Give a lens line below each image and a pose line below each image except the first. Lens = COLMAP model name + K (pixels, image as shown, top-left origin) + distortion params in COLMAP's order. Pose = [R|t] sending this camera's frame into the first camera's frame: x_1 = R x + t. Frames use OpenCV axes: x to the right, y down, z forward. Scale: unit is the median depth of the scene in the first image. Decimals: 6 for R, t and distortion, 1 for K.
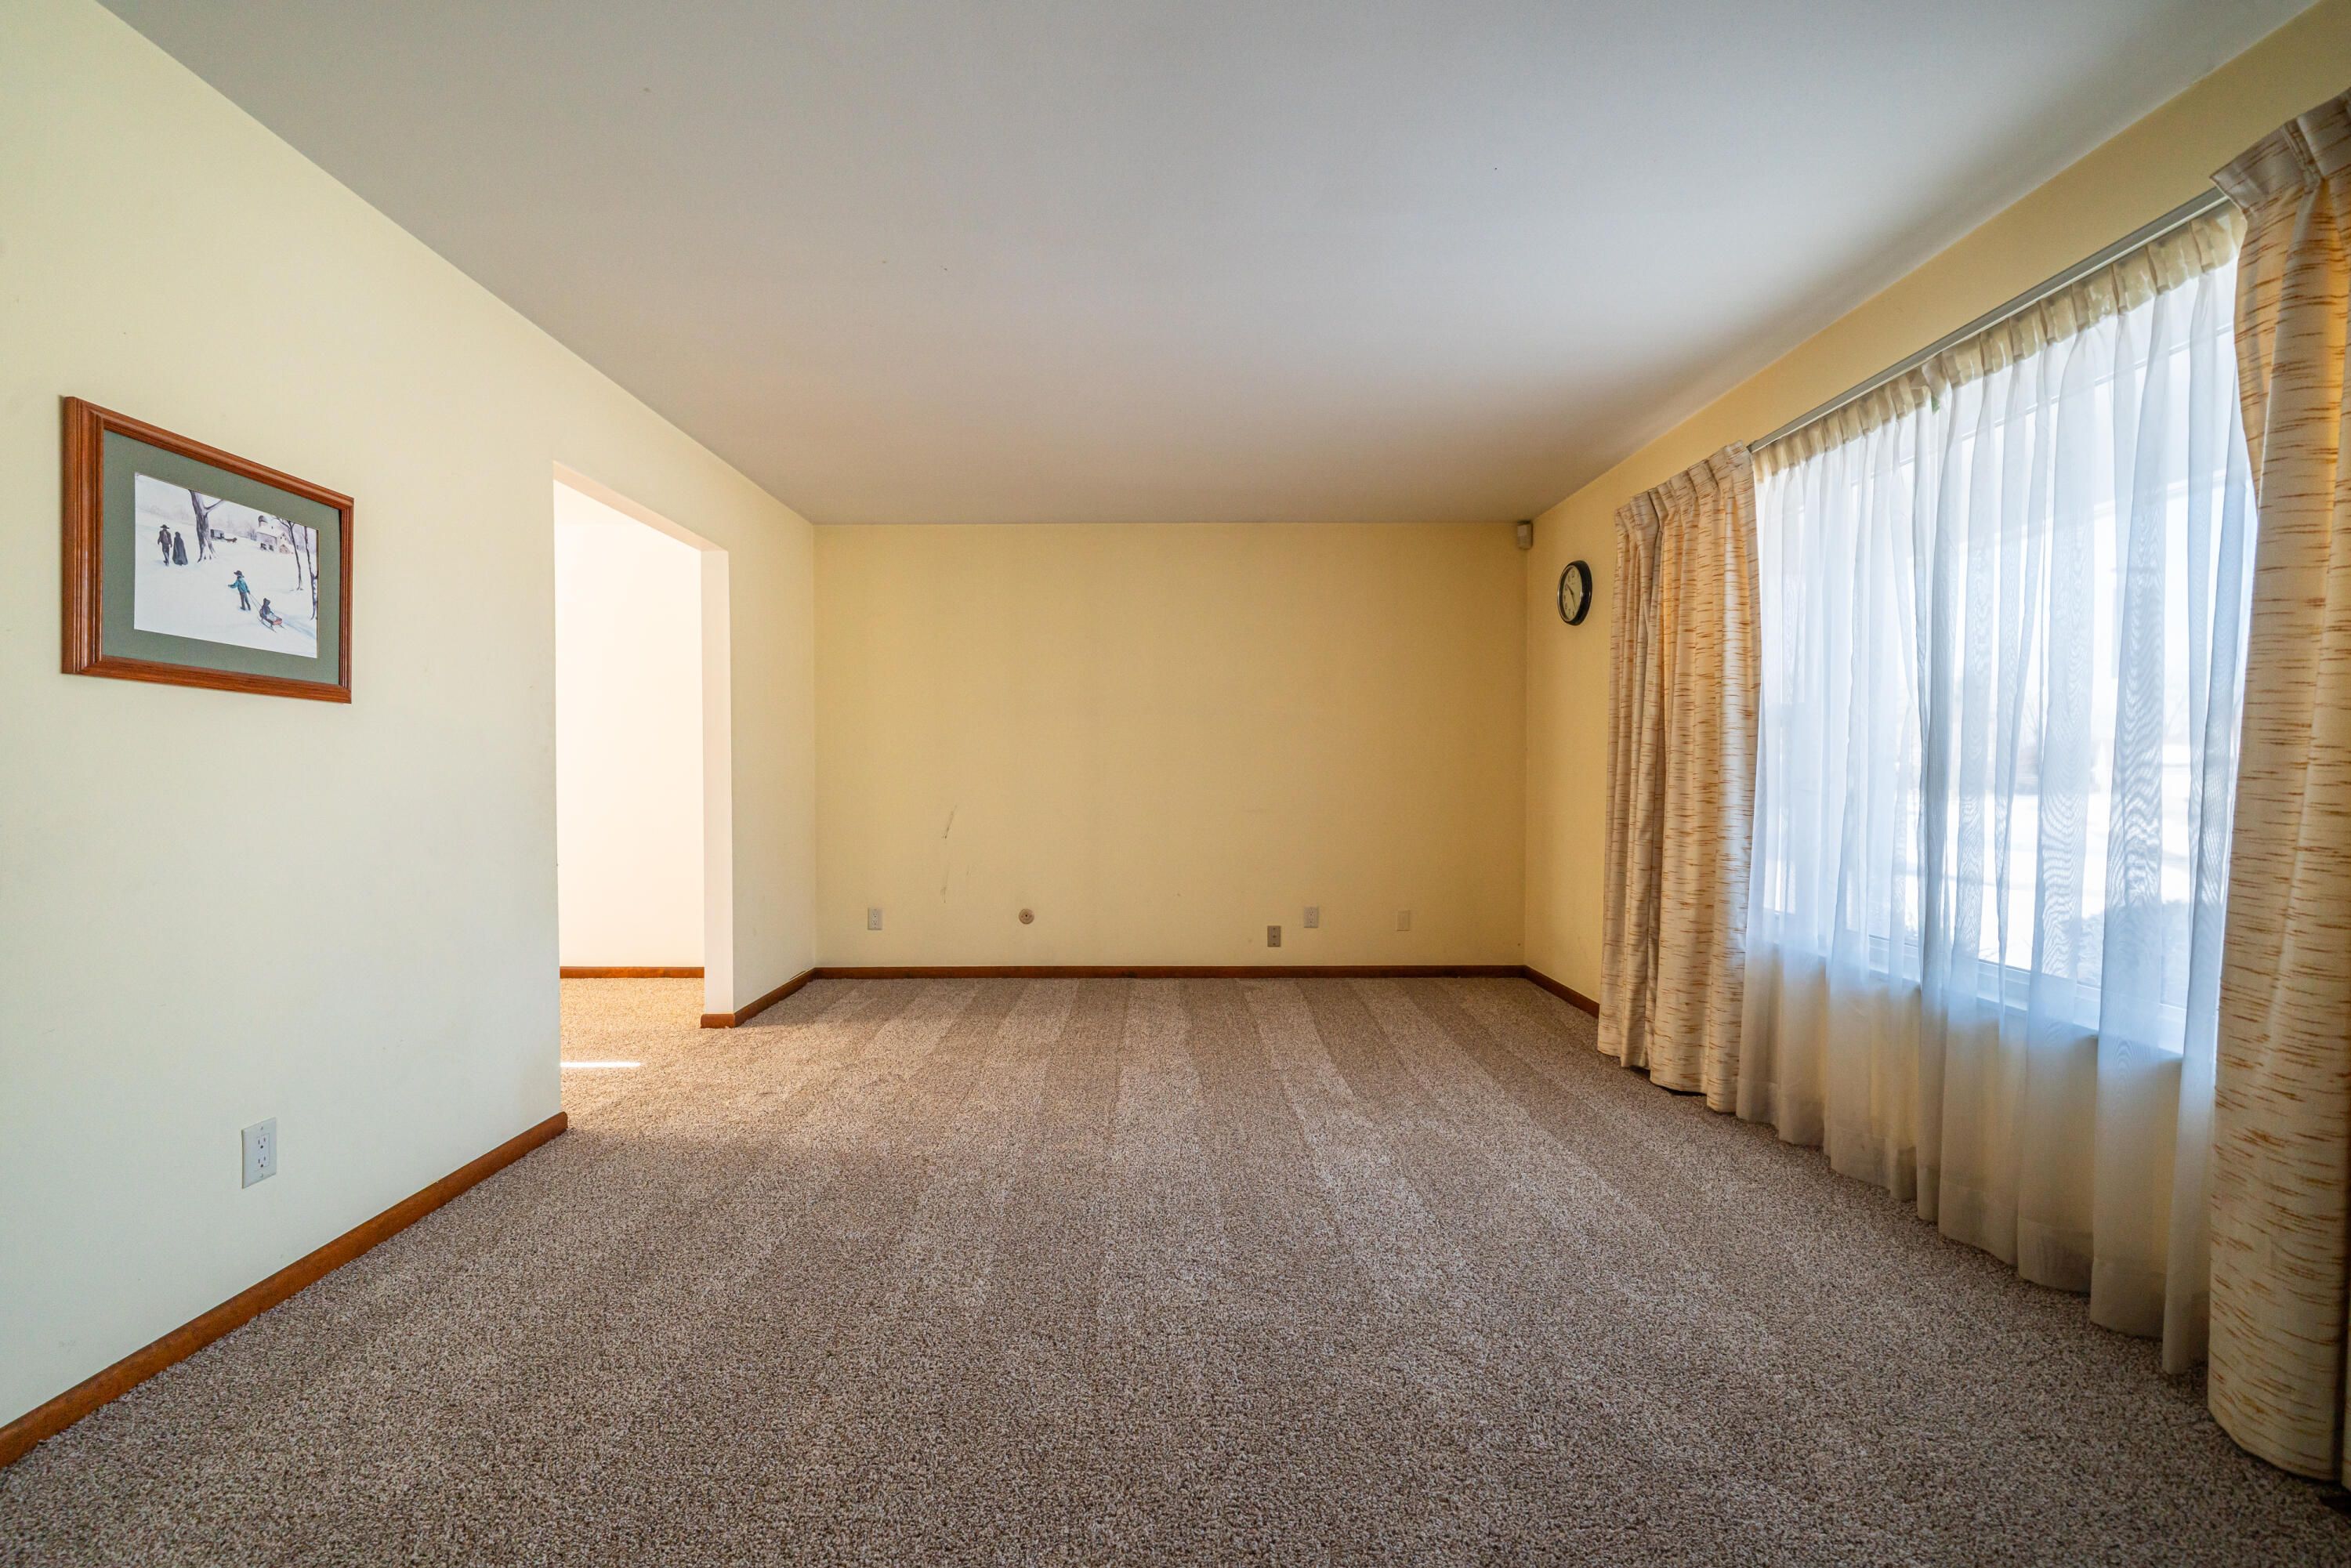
lens RADIAL K [[969.5, 0, 1168.3], [0, 969.5, 789.7], [0, 0, 1]] dist [-0.002967, 0.001126]
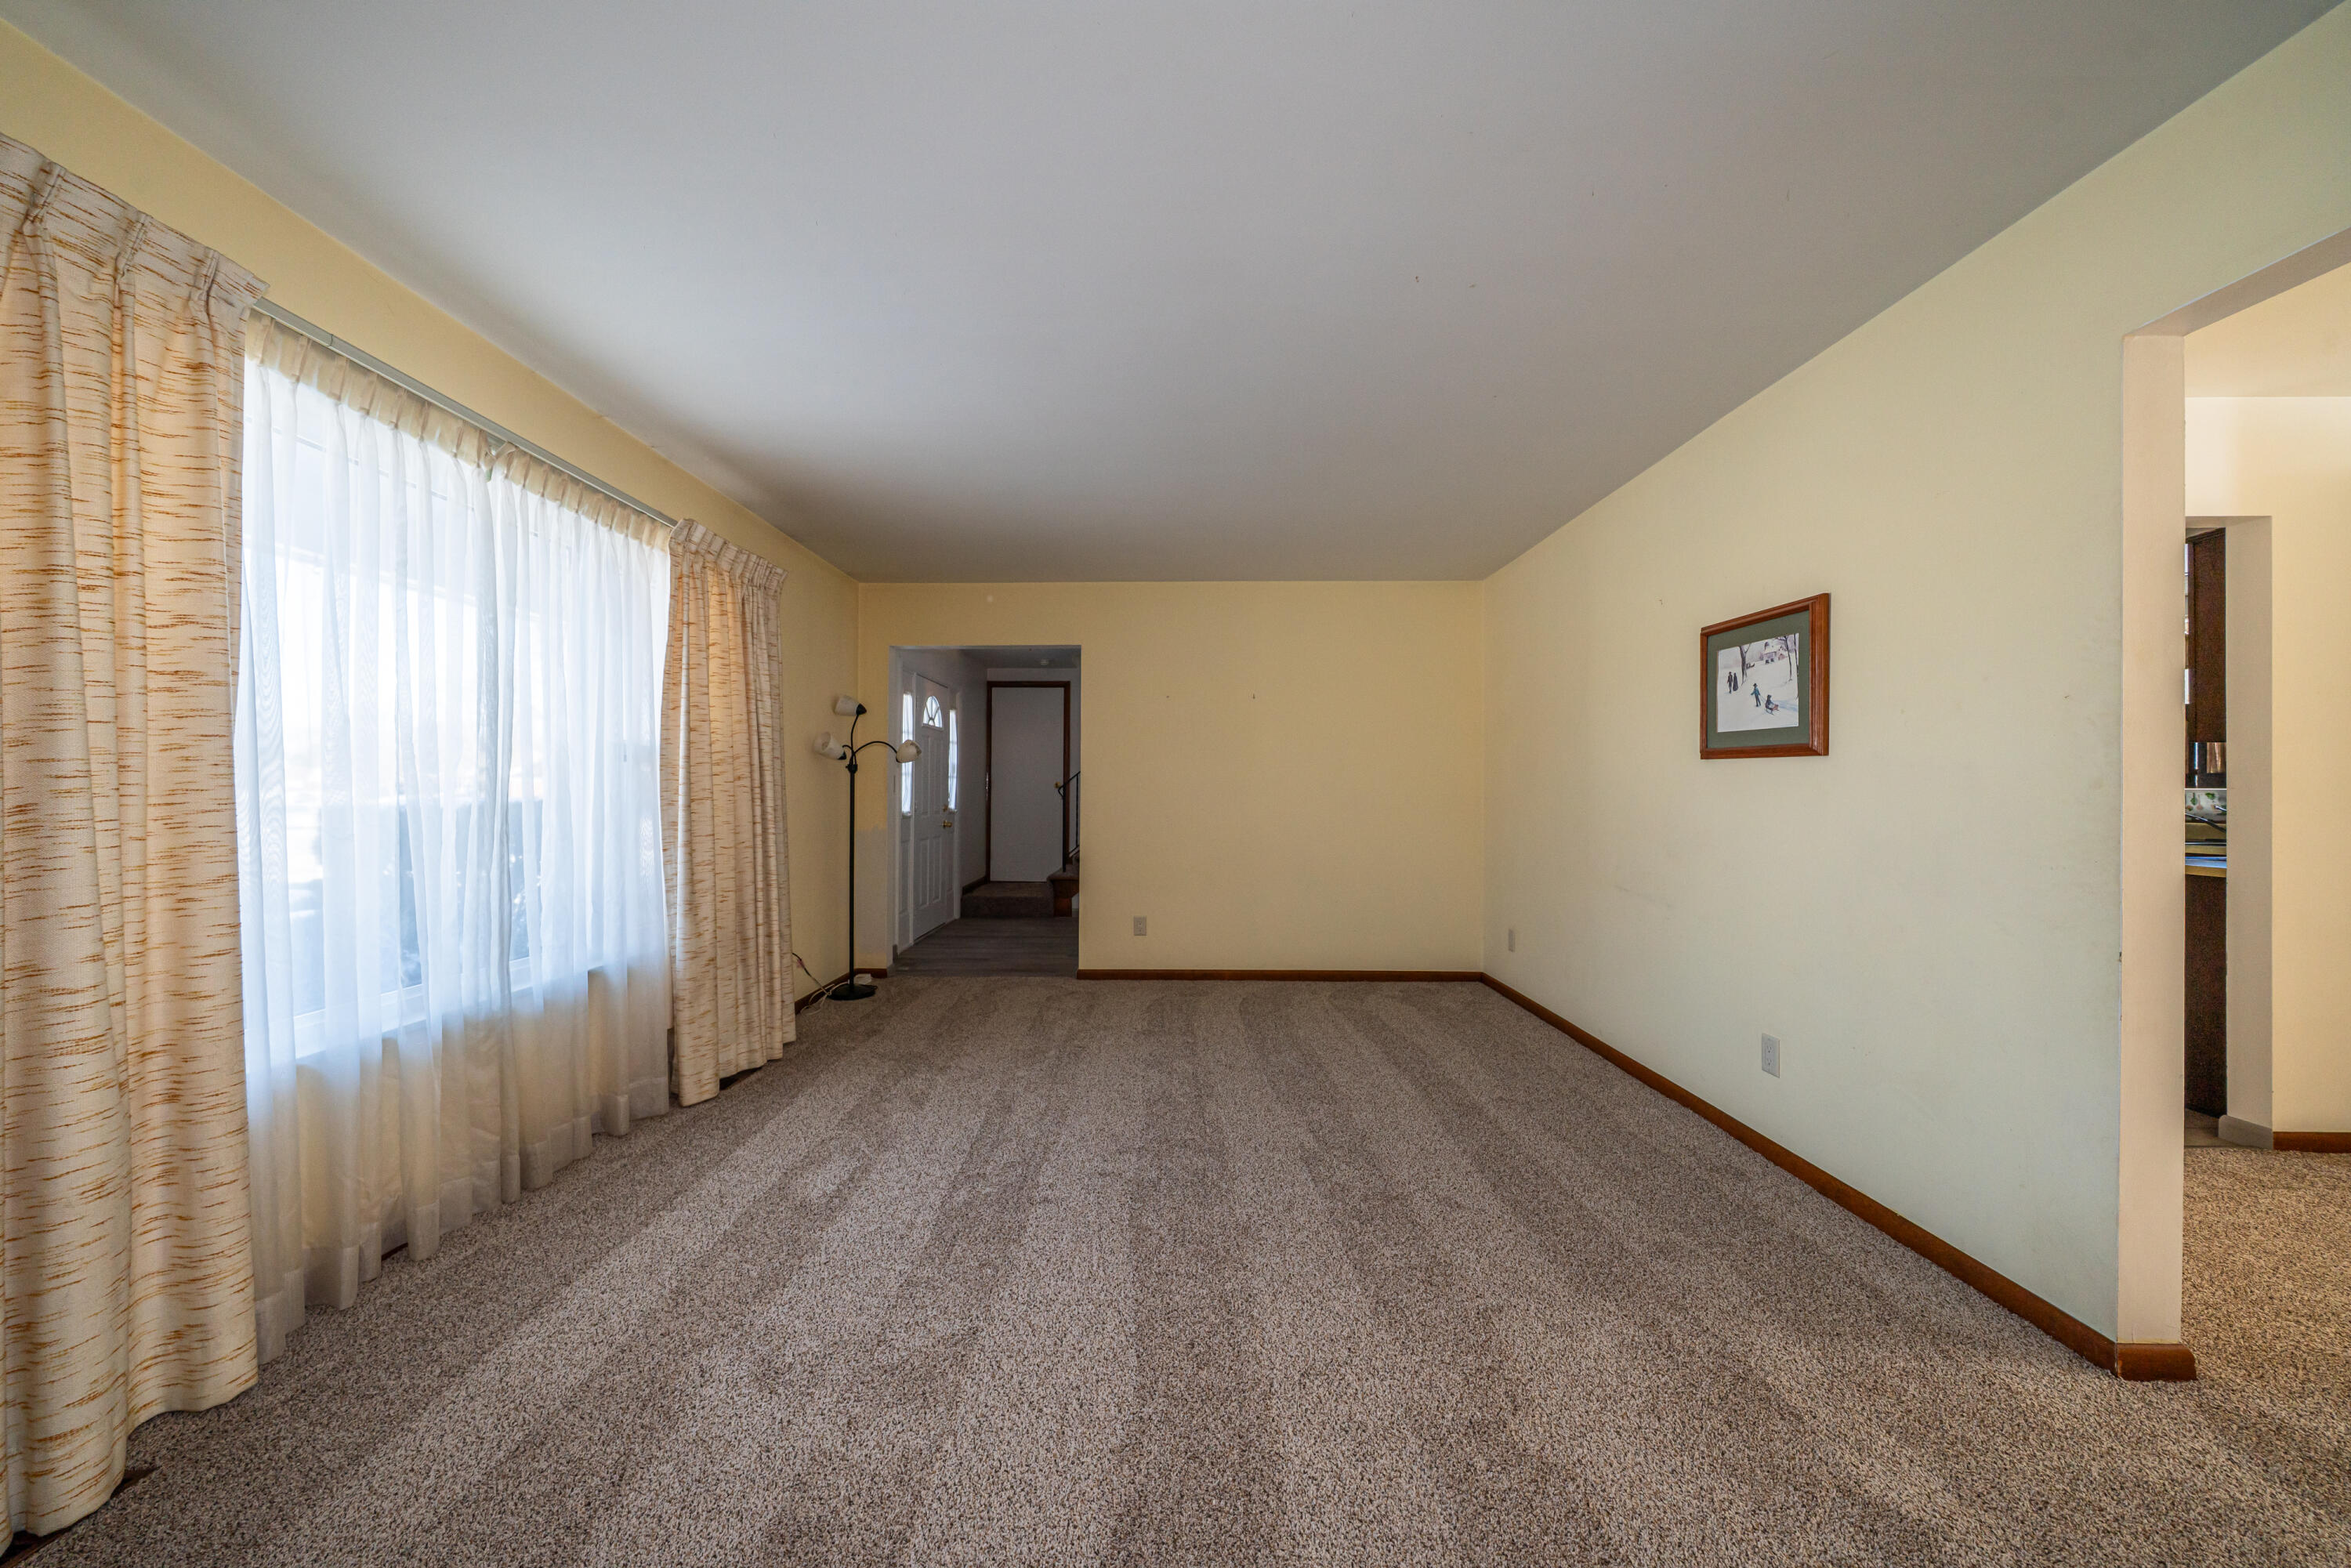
lens RADIAL K [[883.3, 0, 1153.3], [0, 883.3, 792.5], [0, 0, 1]] dist [-0.000330, -0.000257]
pose [[-0.999585, -0.002019, 0.028745, 0.000825], [-0.001416, 0.999779, 0.020965, -0.046784], [-0.028781, 0.020915, -0.999367, 1.602423]]
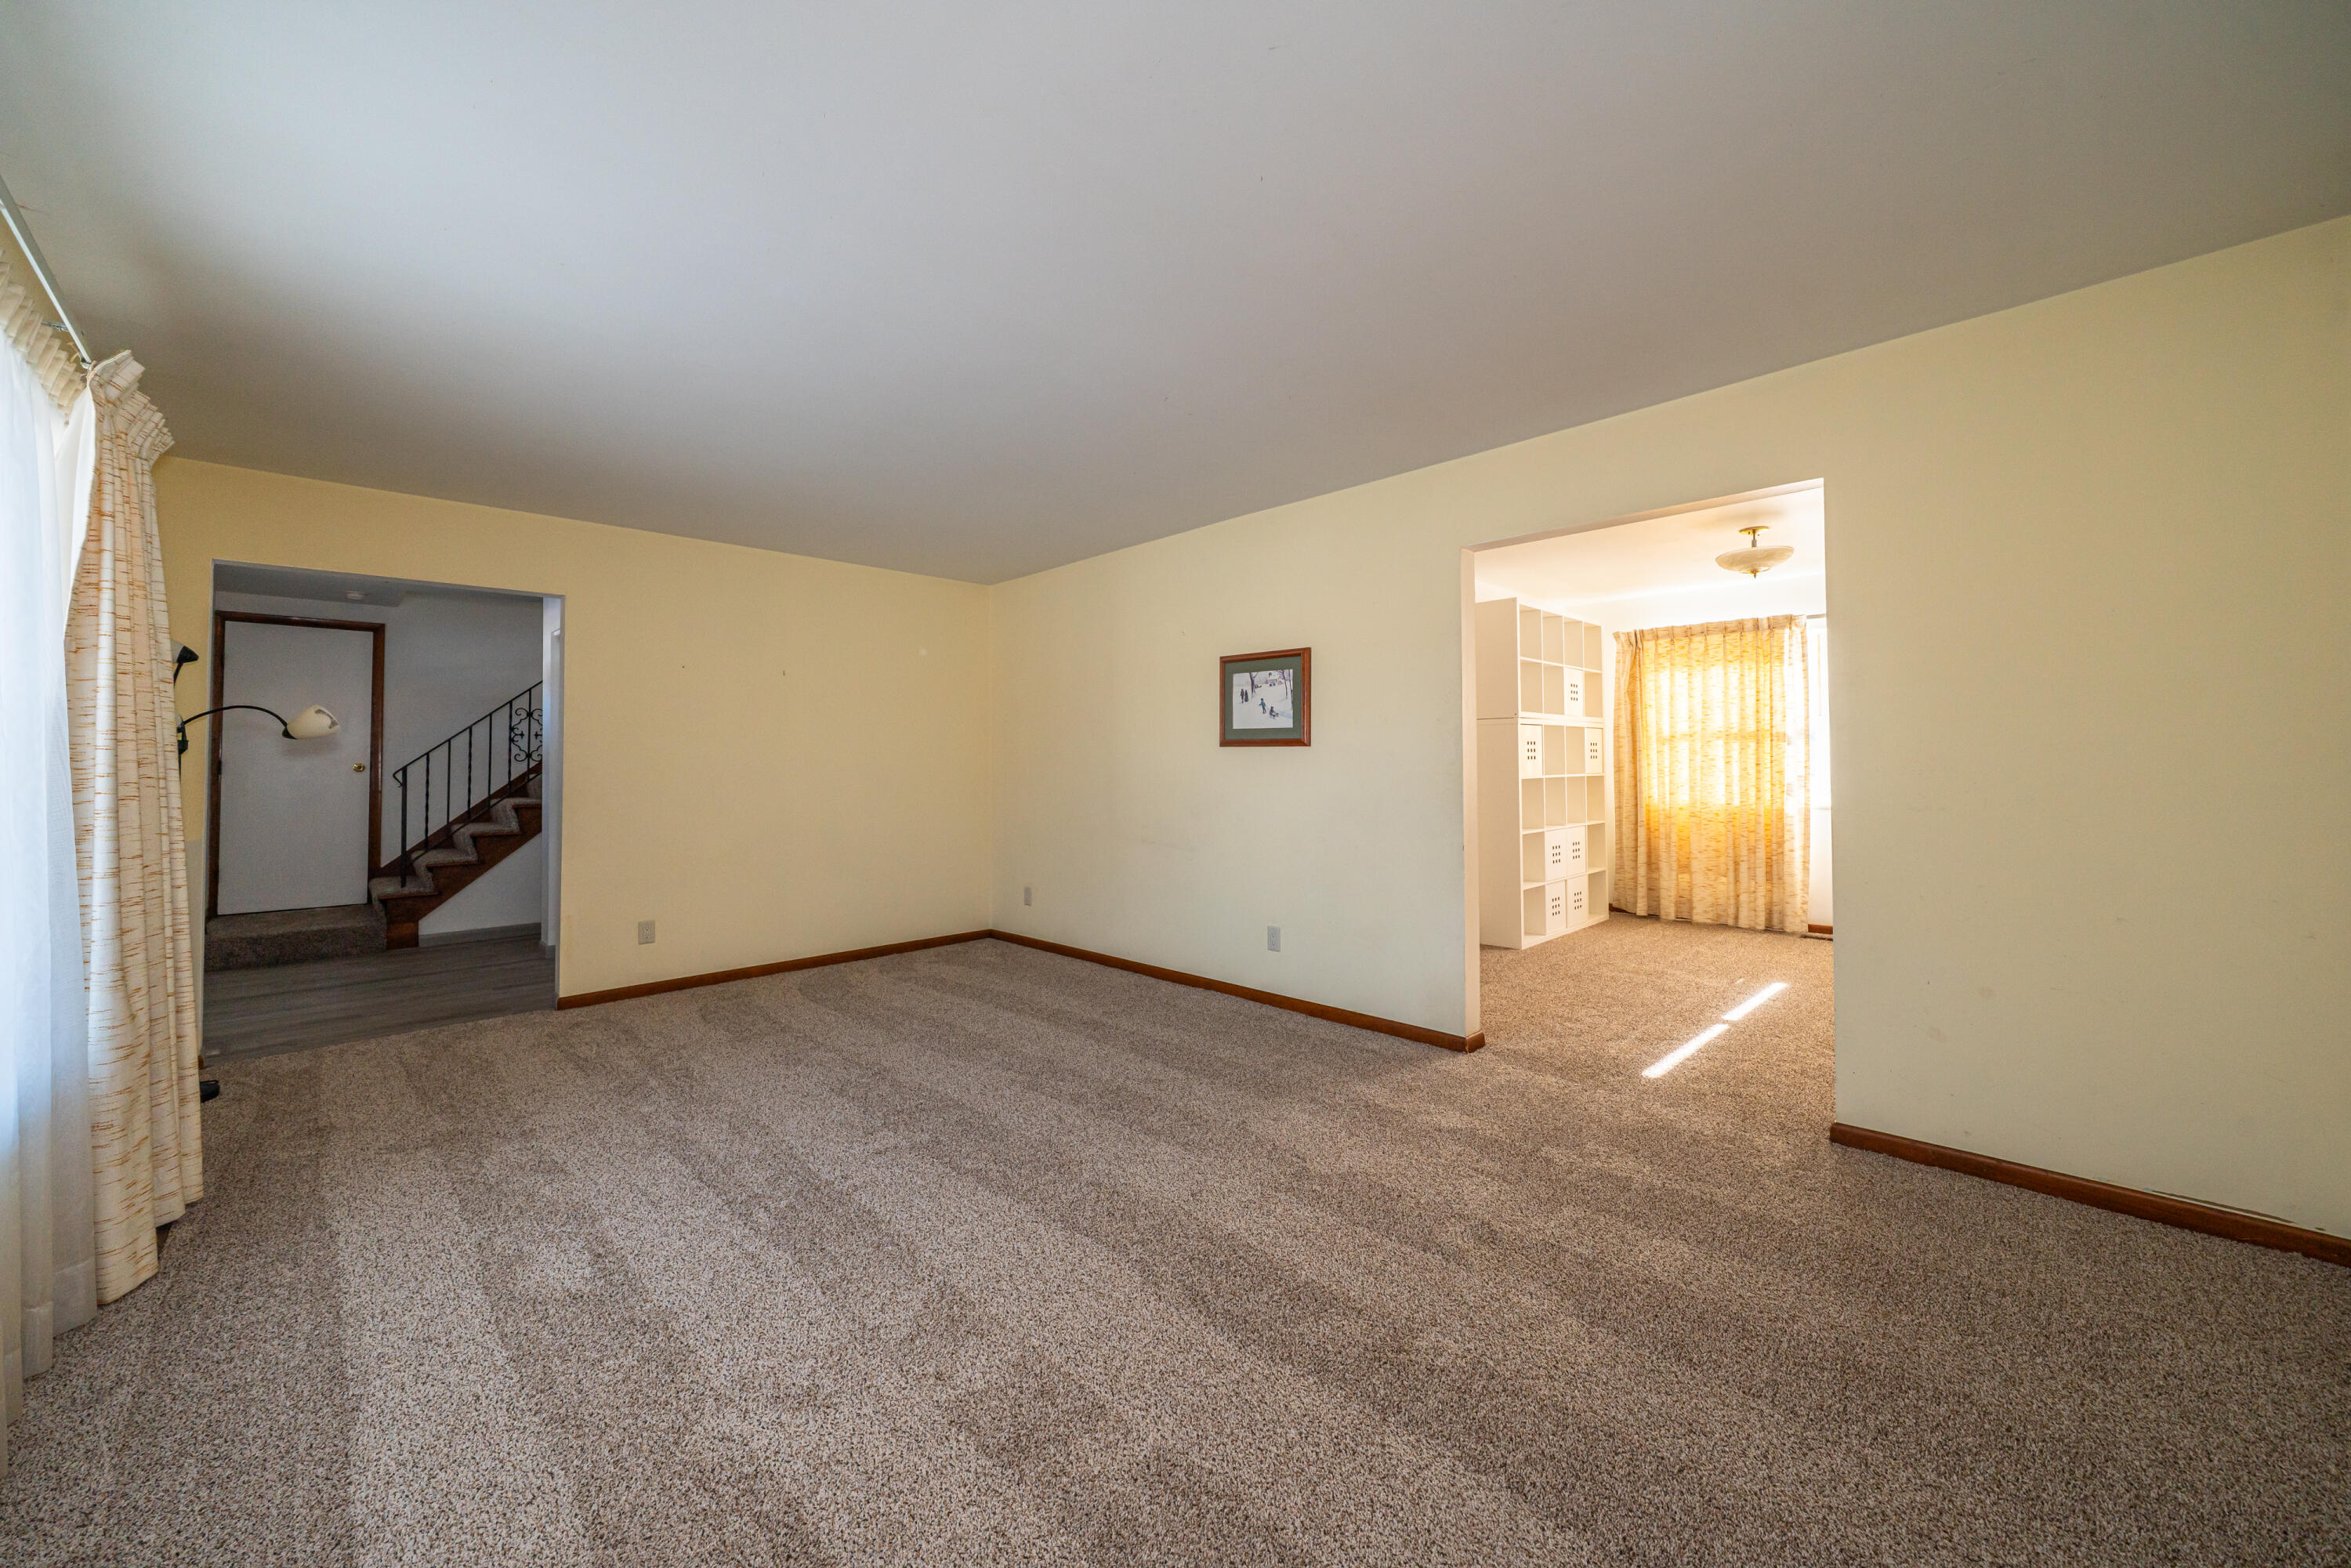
lens RADIAL K [[883.3, 0, 1226.5], [0, 883.3, 751.5], [0, 0, 1]] dist [-0.000330, -0.000257]
pose [[-0.694927, -0.004631, -0.719066, 0.469216], [-0.004898, 0.999987, -0.001706, -0.054106], [0.719064, 0.002336, -0.694940, 1.605573]]
